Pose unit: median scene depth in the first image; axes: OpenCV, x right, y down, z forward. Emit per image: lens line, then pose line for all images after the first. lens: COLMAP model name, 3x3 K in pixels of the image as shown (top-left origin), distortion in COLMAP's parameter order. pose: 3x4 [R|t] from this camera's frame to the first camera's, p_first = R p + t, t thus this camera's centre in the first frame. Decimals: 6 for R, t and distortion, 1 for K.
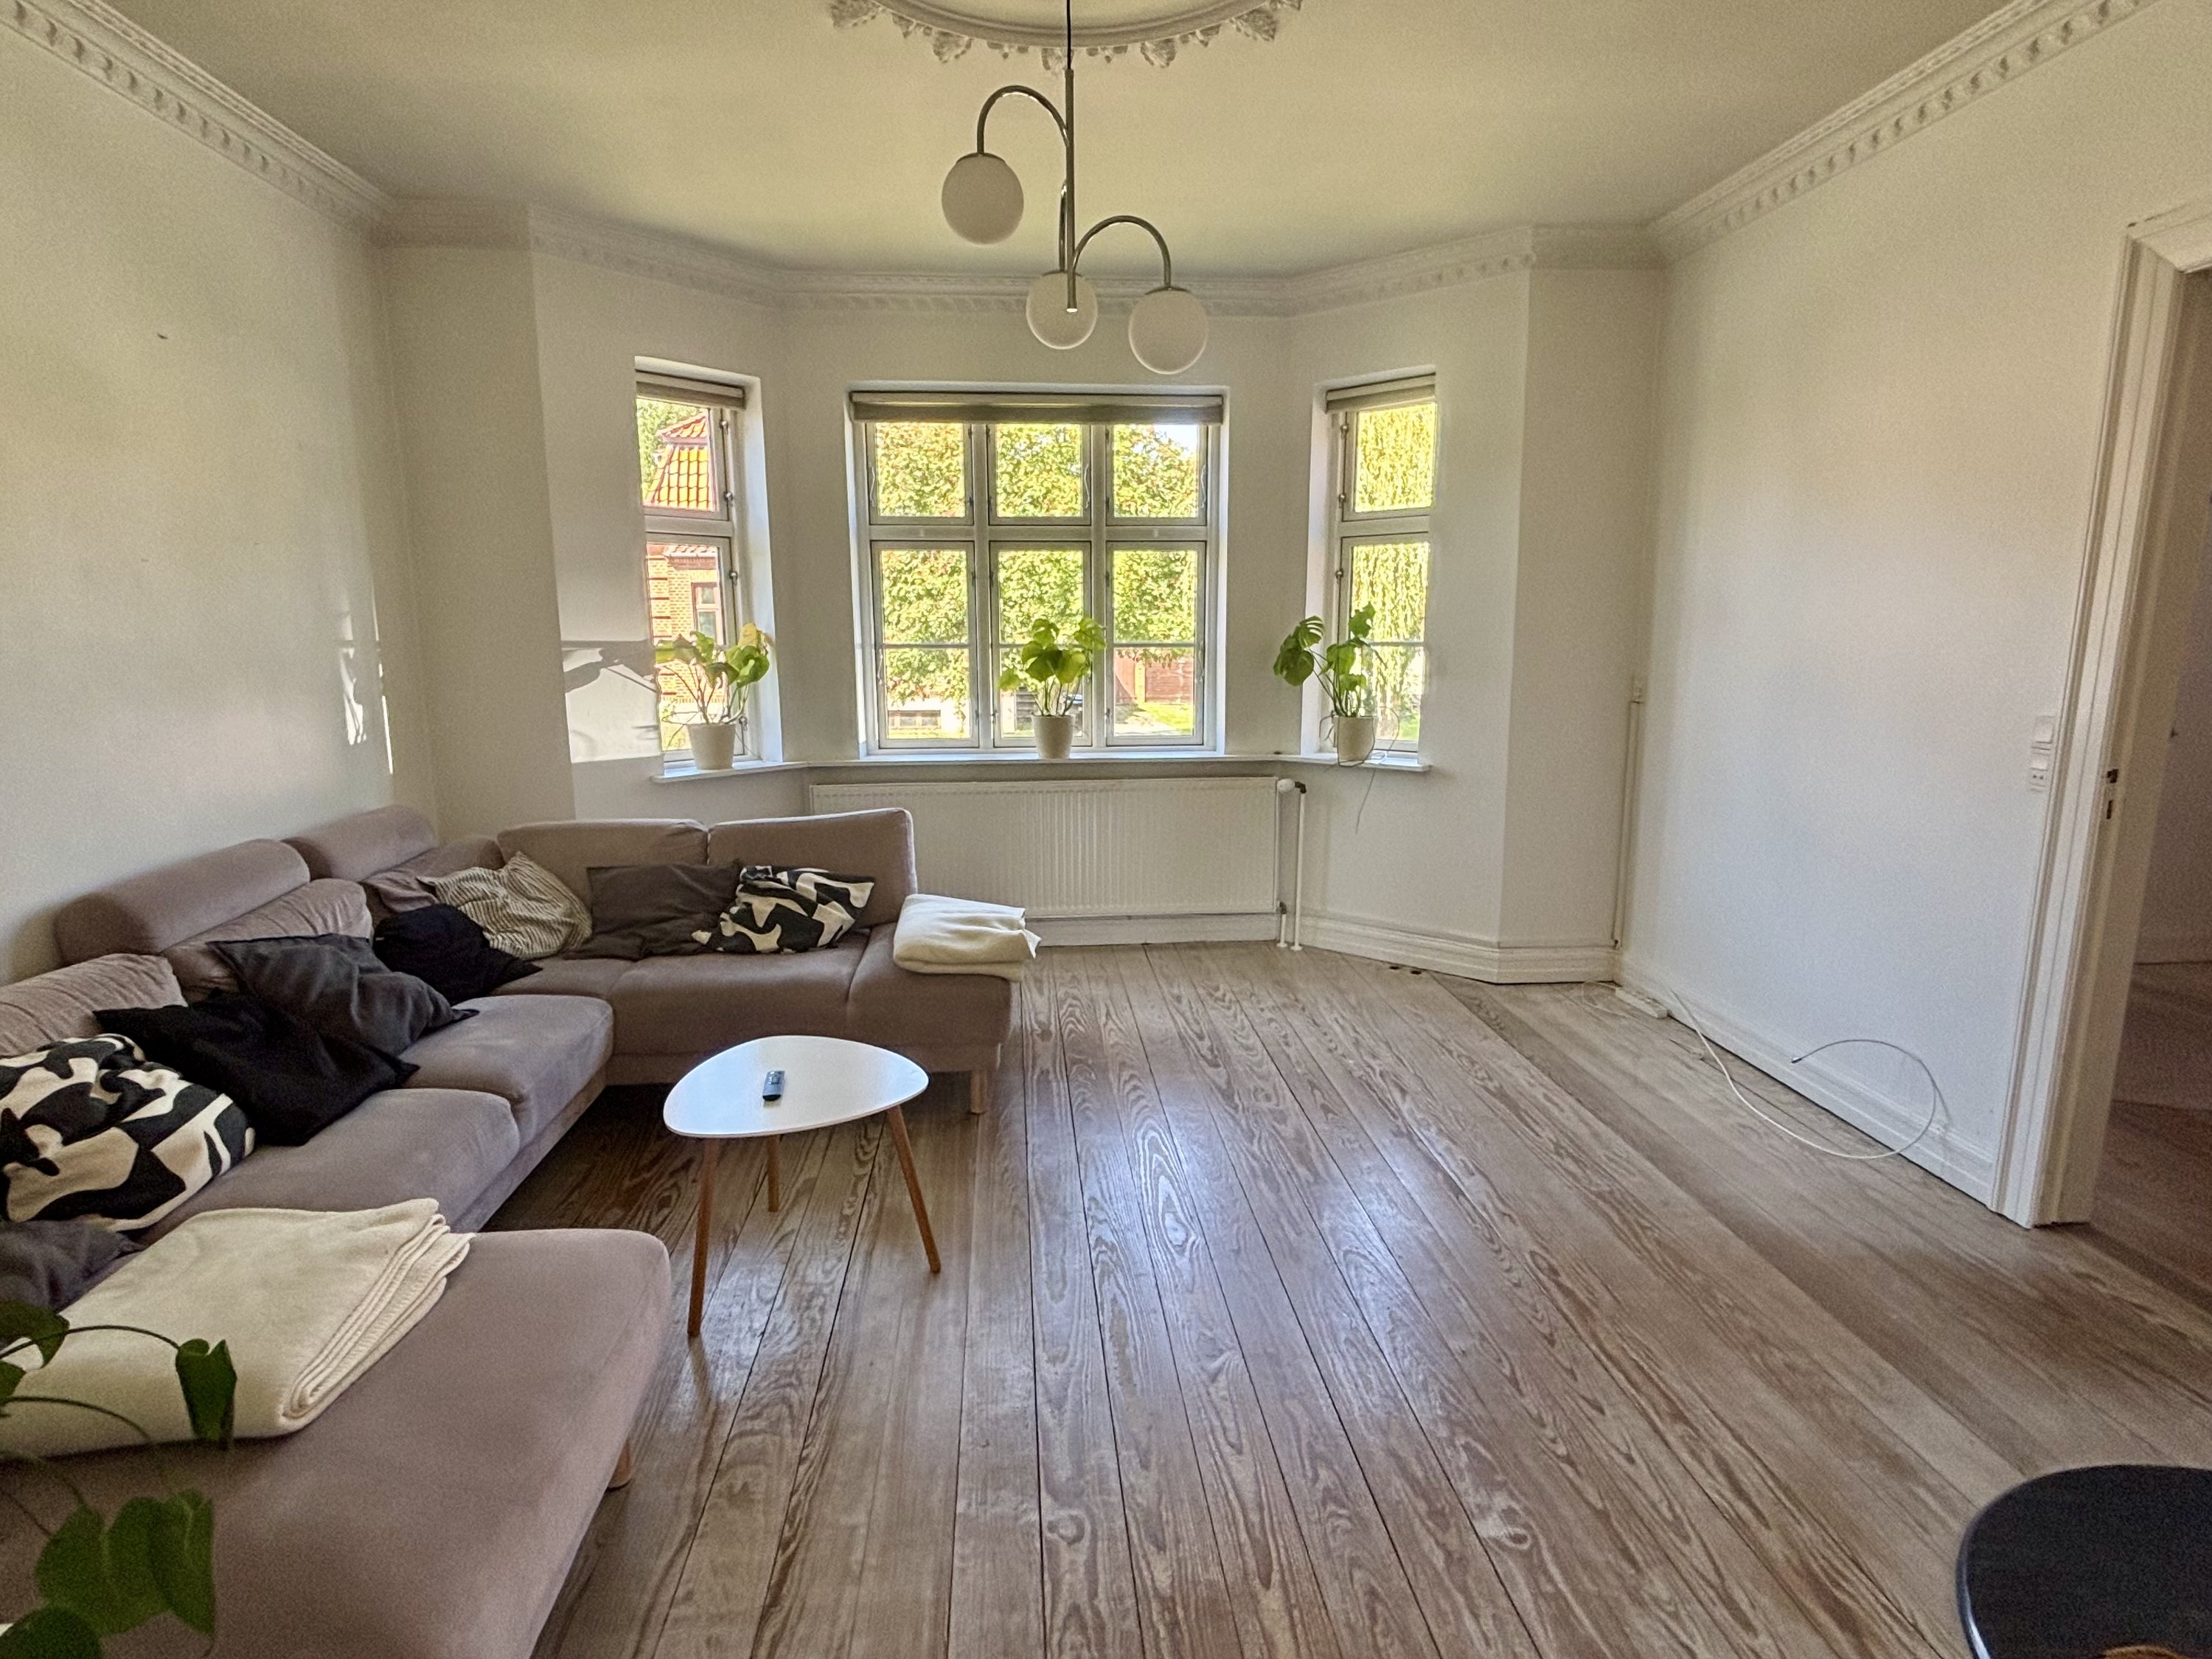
lens RADIAL K [[1156.8, 0, 1102.2], [0, 1156.8, 835.7], [0, 0, 1]] dist [-0.000296, 0.000142]
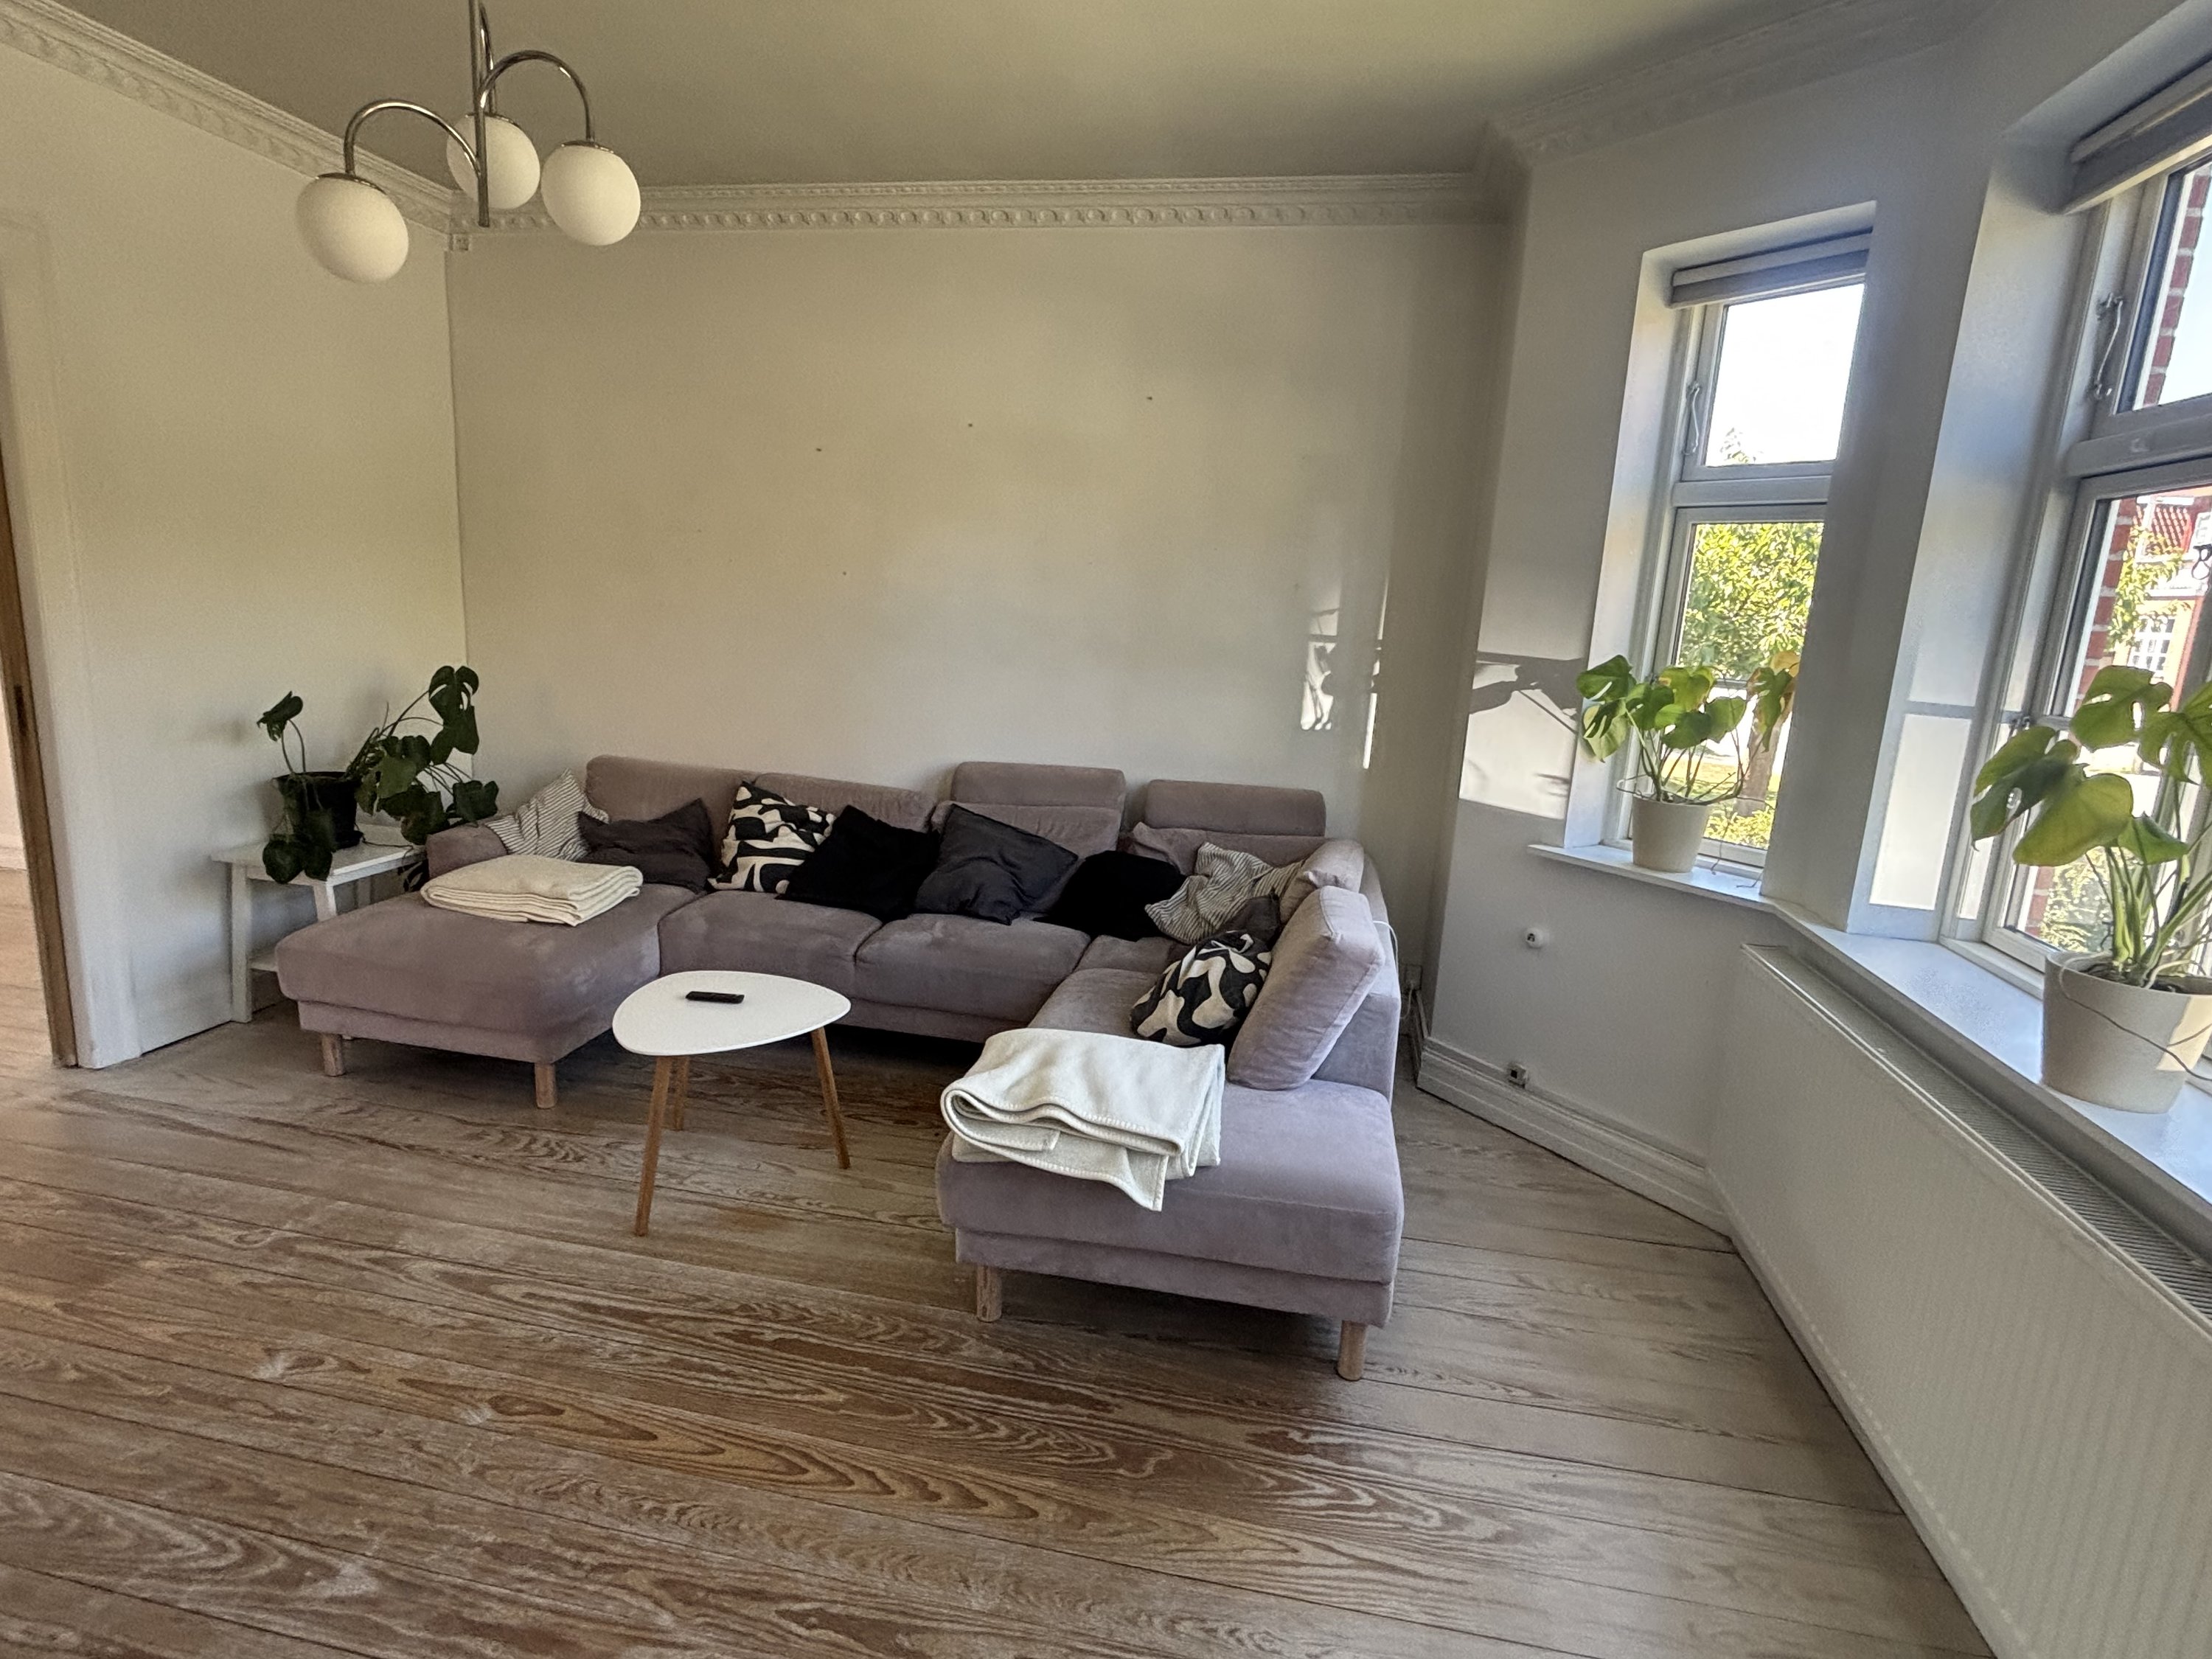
lens RADIAL K [[1156.8, 0, 1095.1], [0, 1156.8, 822.9], [0, 0, 1]] dist [-0.000296, 0.000142]
pose [[-0.288039, 0.175300, -0.941437, 0.448517], [-0.220316, 0.944599, 0.243296, -0.212268], [0.931931, 0.277492, -0.233460, 1.066873]]
